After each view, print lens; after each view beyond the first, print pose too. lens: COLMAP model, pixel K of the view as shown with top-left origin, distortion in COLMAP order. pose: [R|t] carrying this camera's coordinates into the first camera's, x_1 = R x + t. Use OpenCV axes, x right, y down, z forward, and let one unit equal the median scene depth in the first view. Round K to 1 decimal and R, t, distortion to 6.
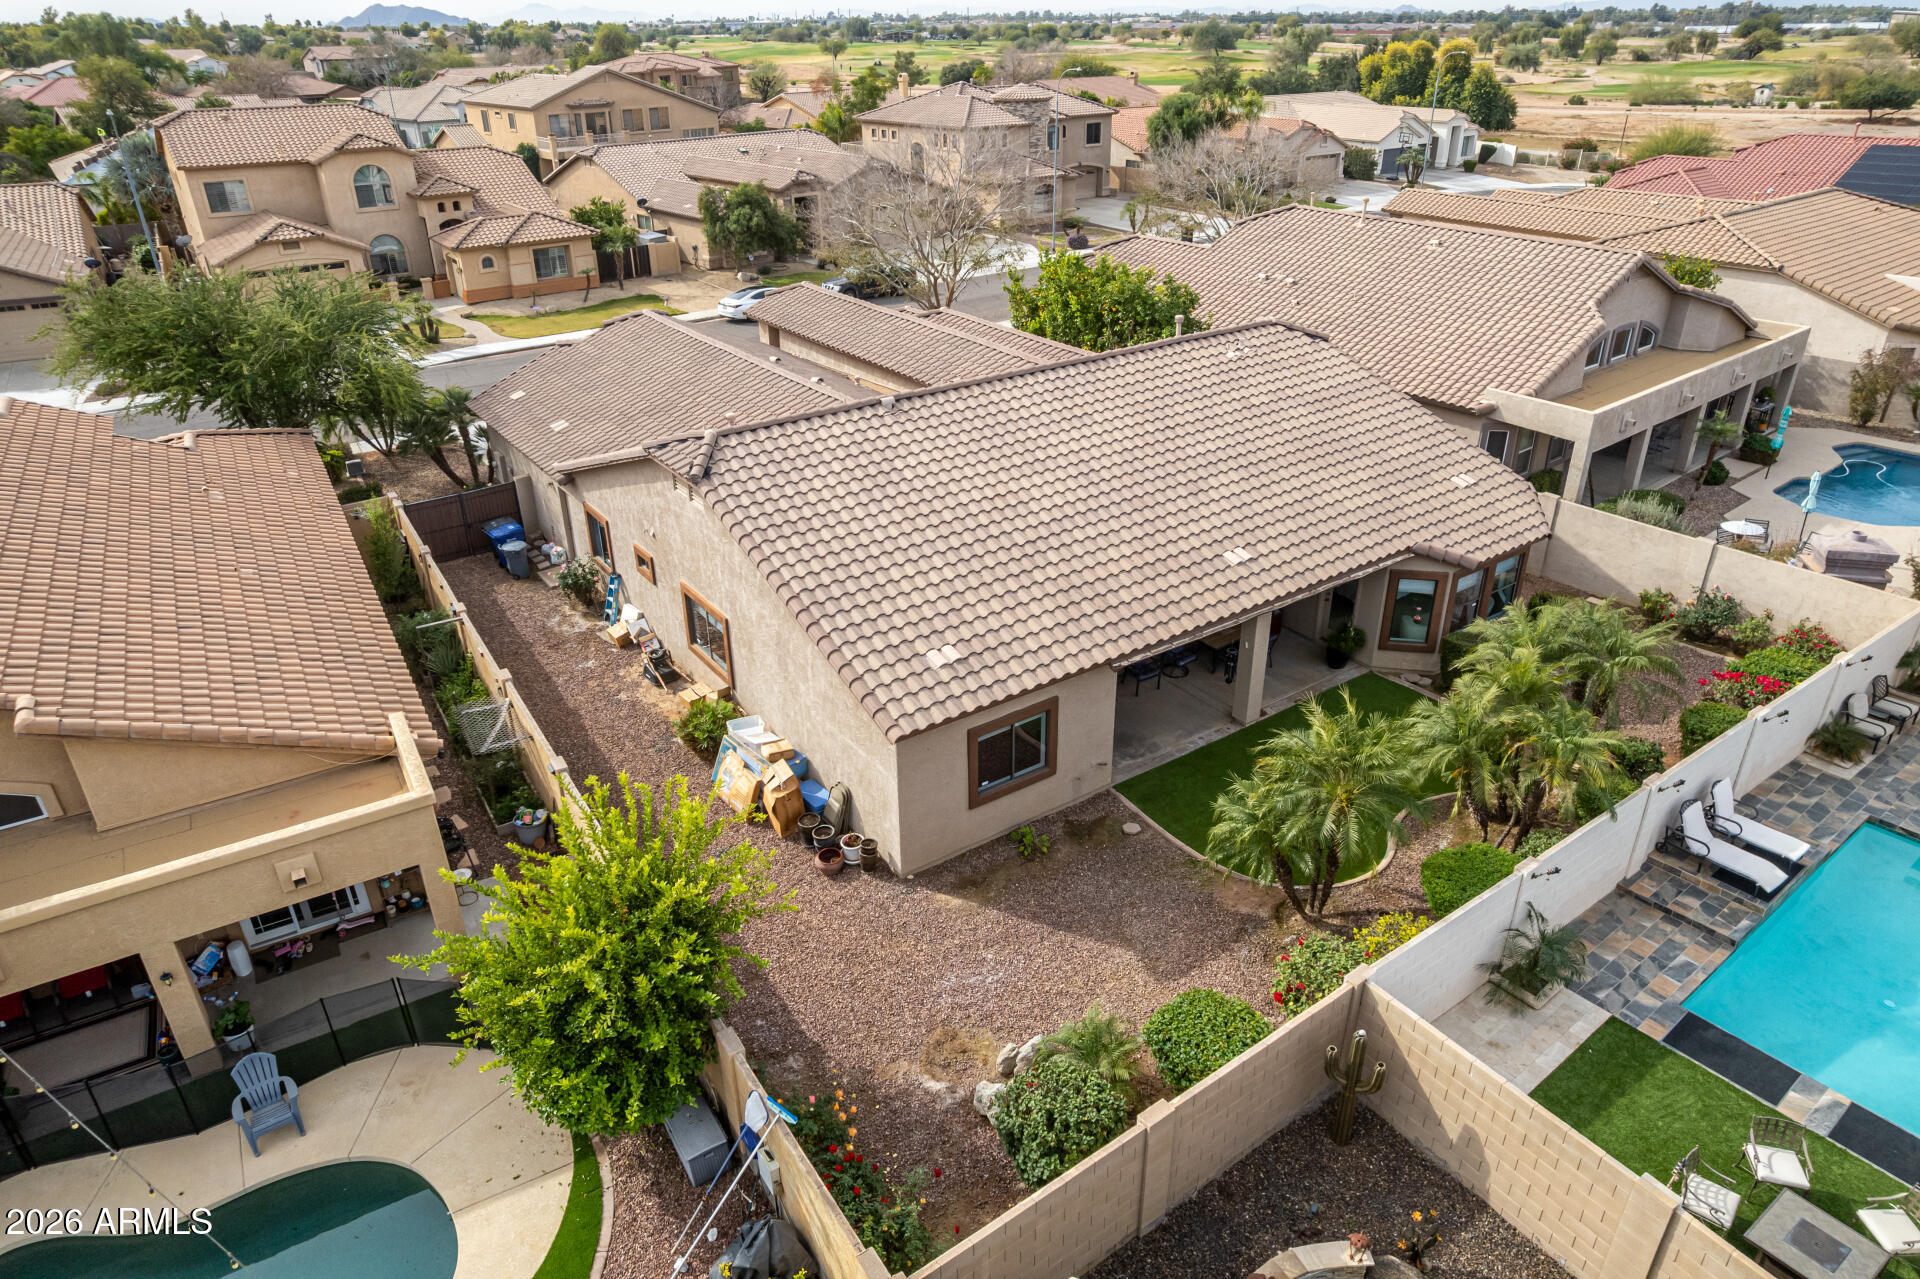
lens RADIAL K [[1228.9, 0, 960.1], [0, 1228.9, 648.2], [0, 0, 1]] dist [-0.075992, 0.067833]
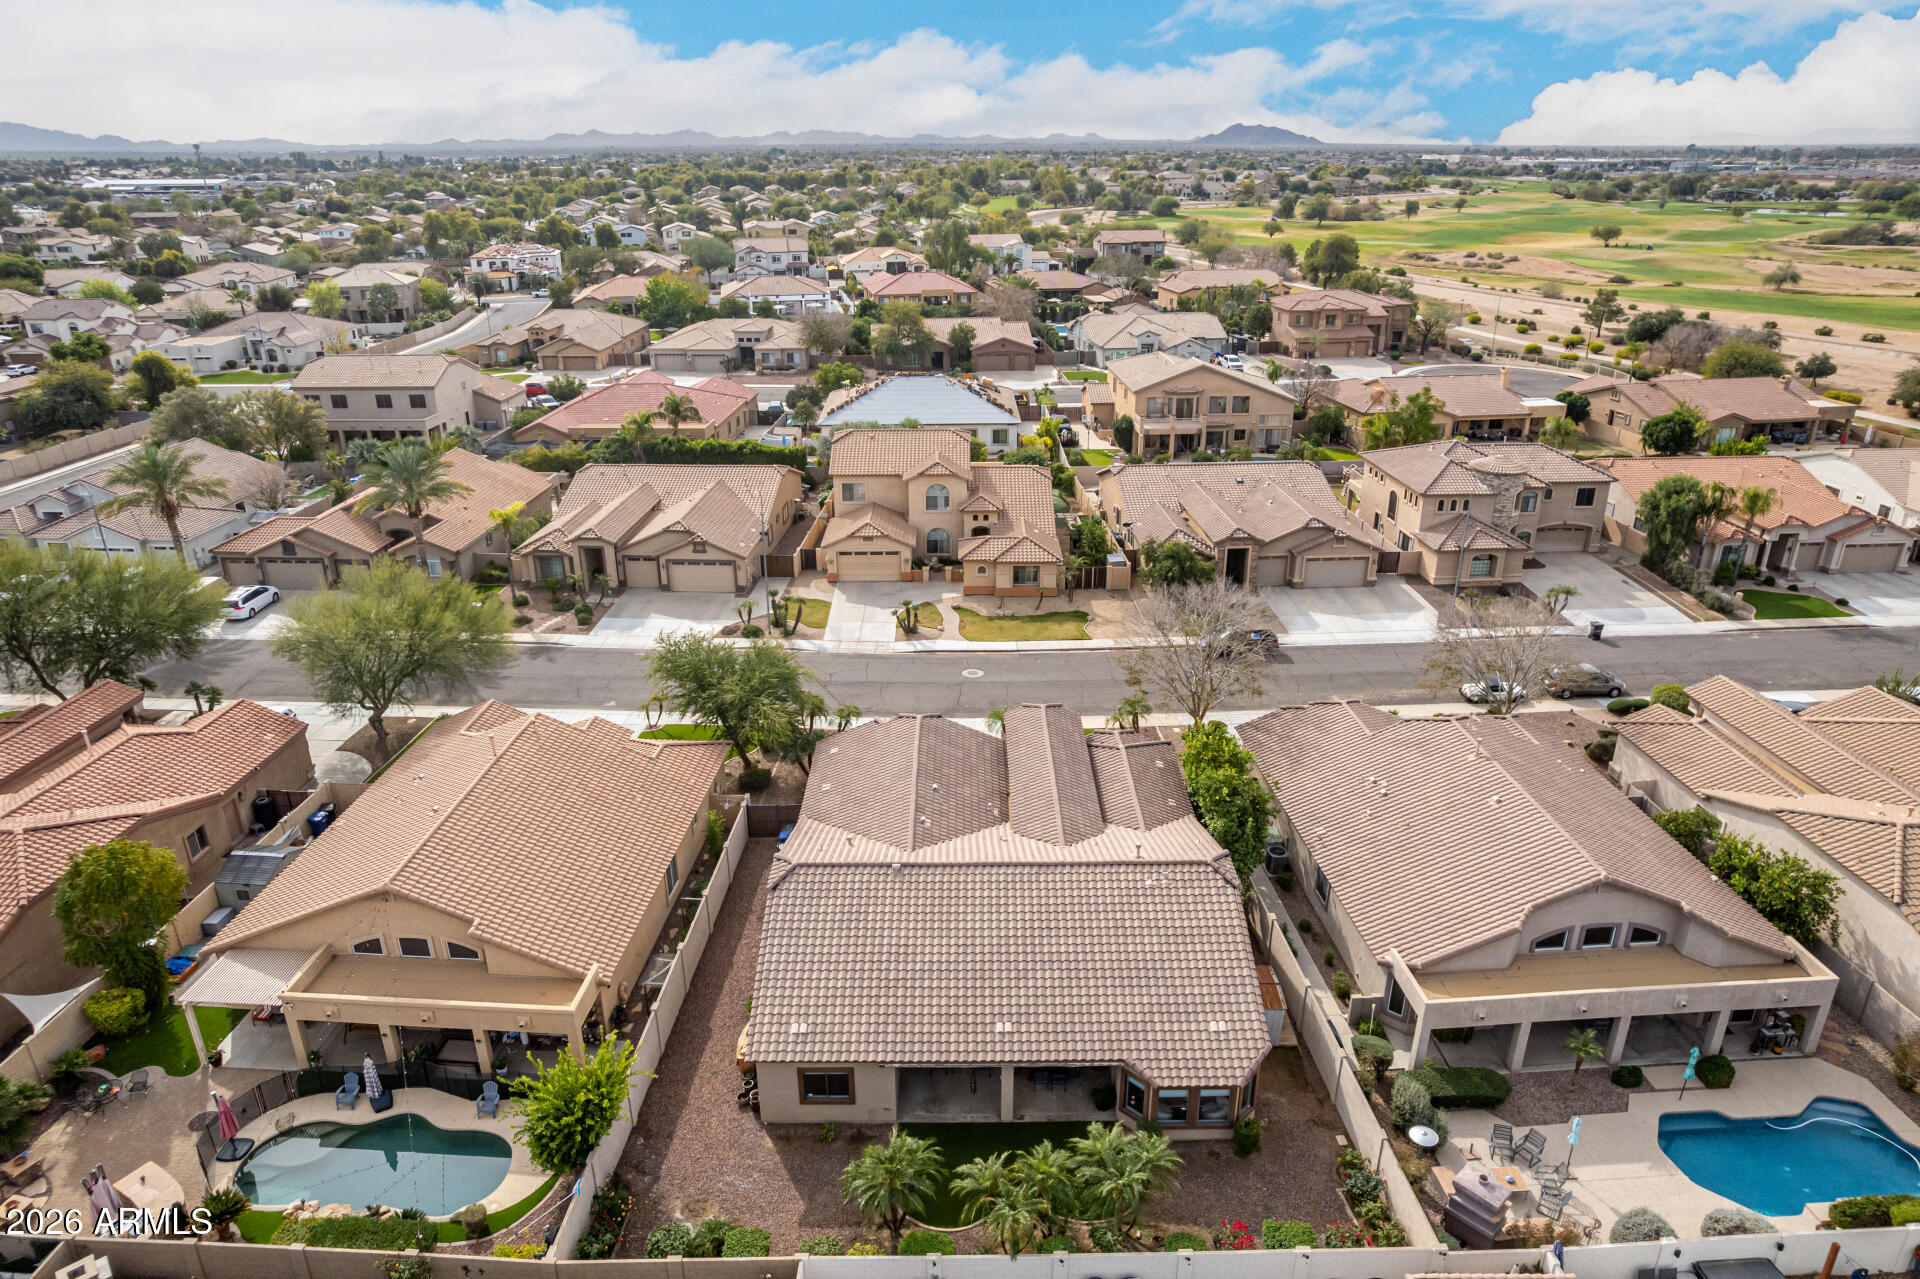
lens RADIAL K [[1228.9, 0, 960.8], [0, 1228.9, 640.8], [0, 0, 1]] dist [-0.075992, 0.067833]
pose [[0.817559, 0.226110, -0.529596, 0.964105], [-0.270548, 0.962683, -0.006640, -0.571865], [0.508332, 0.148710, 0.848224, -0.583995]]
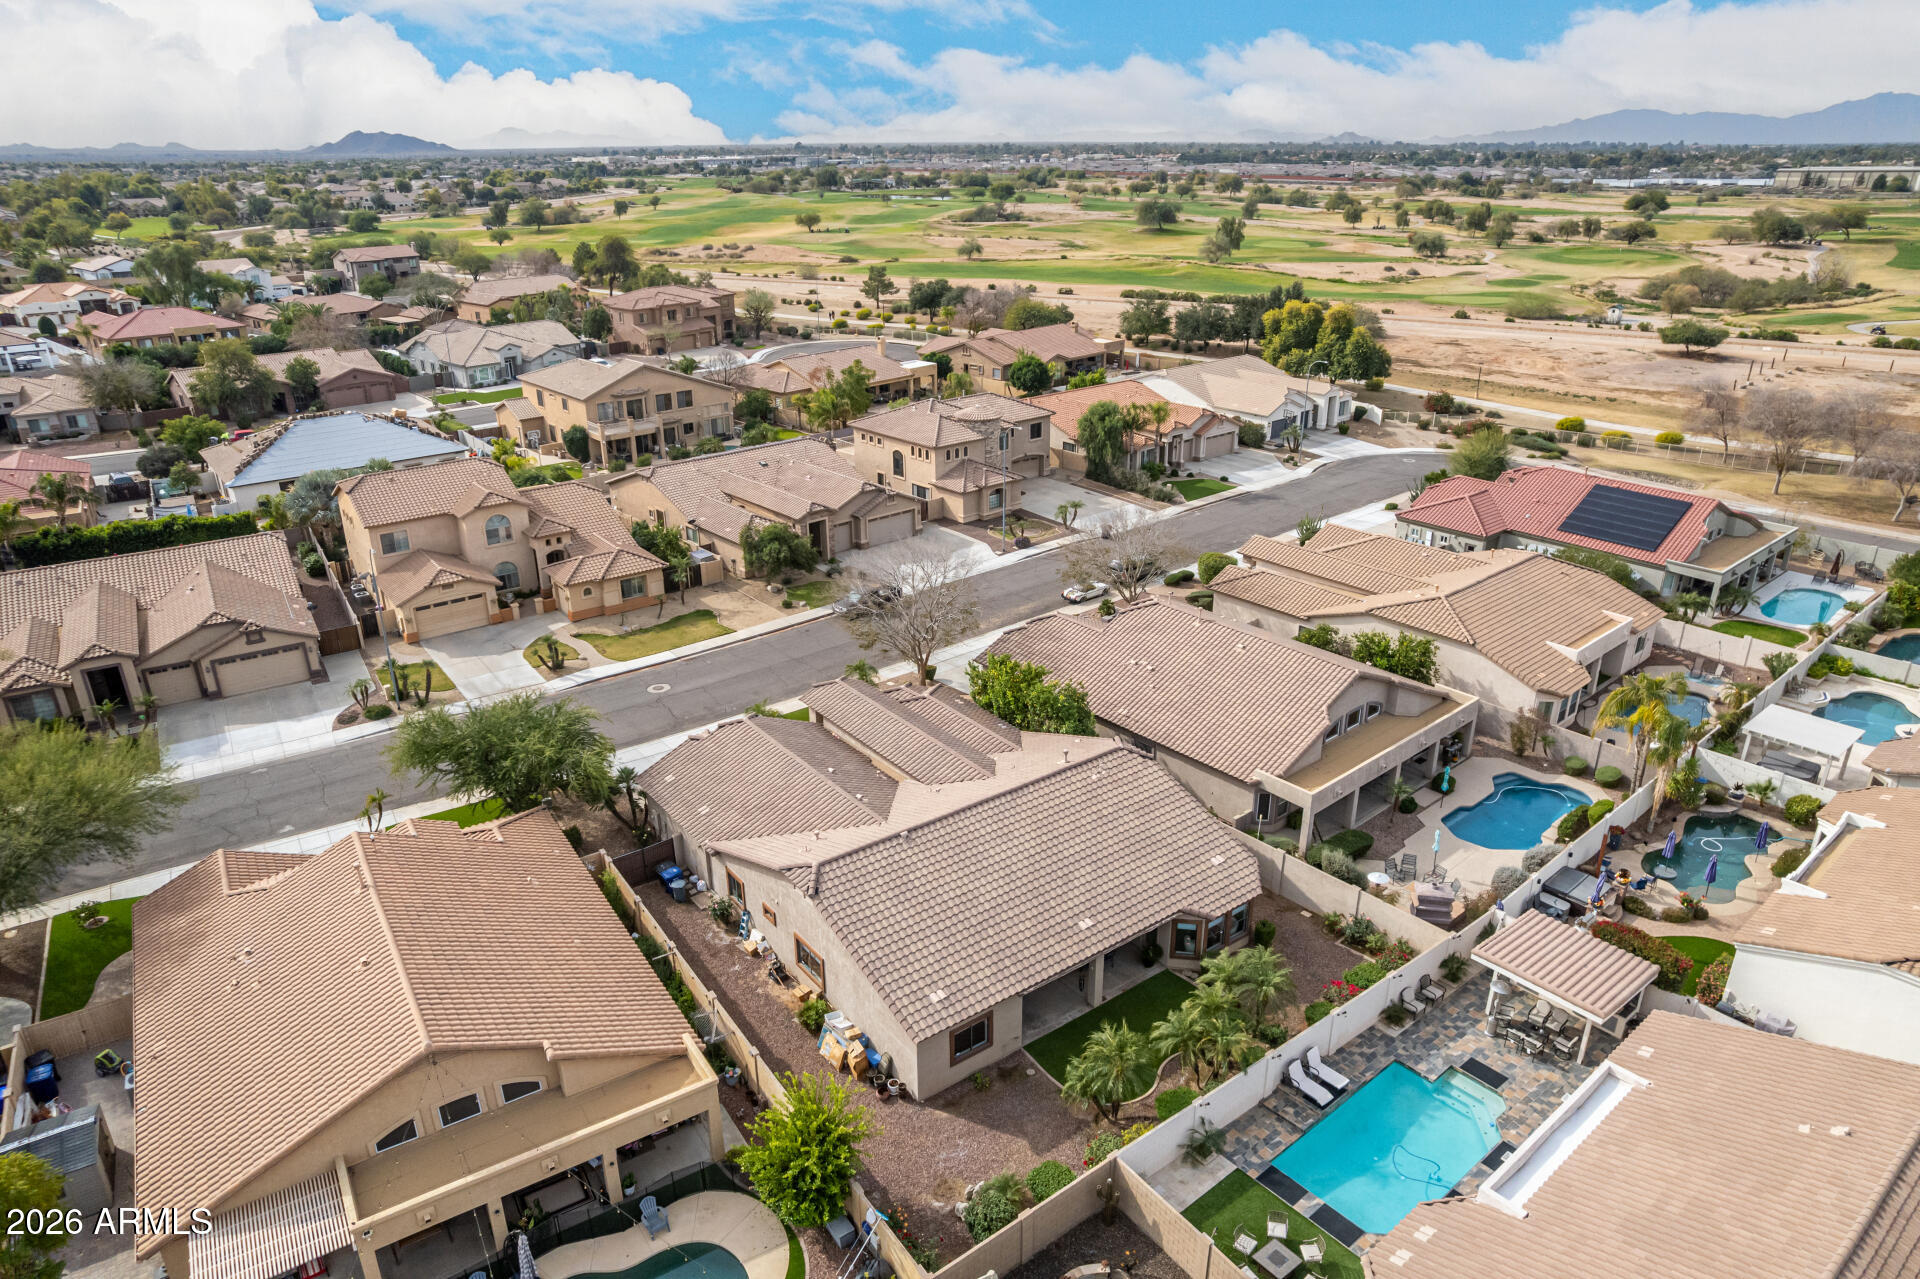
lens RADIAL K [[1228.9, 0, 961.3], [0, 1228.9, 649.5], [0, 0, 1]] dist [-0.075992, 0.067833]
pose [[0.999570, -0.008033, 0.028204, -0.023330], [0.010368, 0.996443, -0.083627, -0.346924], [-0.027432, 0.083883, 0.996098, -0.965100]]
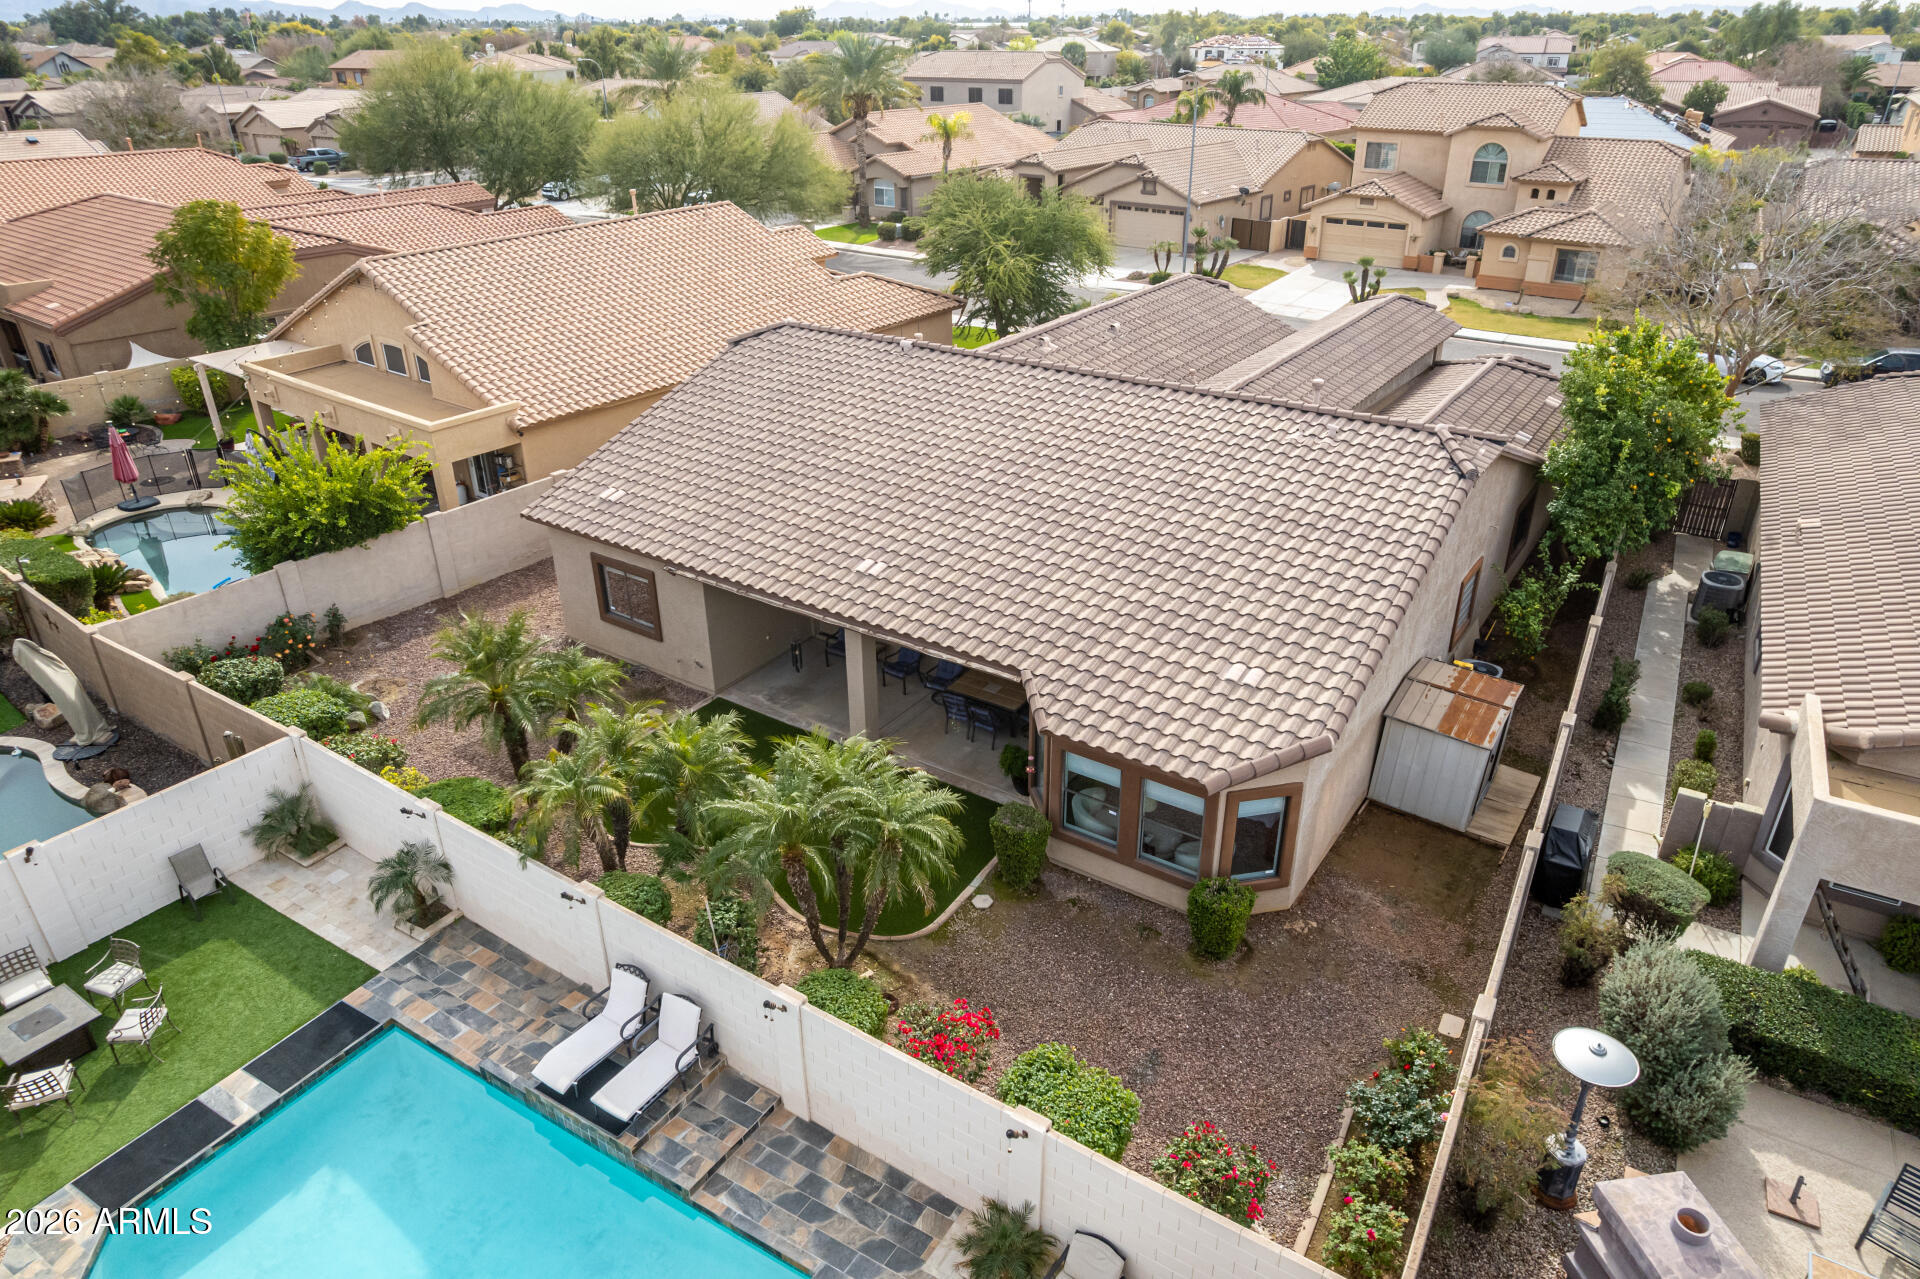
lens RADIAL K [[1228.9, 0, 964.3], [0, 1228.9, 641.1], [0, 0, 1]] dist [-0.075992, 0.067833]
pose [[0.349877, 0.437231, -0.828502, 1.045700], [-0.433866, 0.859461, 0.270347, -0.309017], [0.830269, 0.264871, 0.490405, 0.607353]]
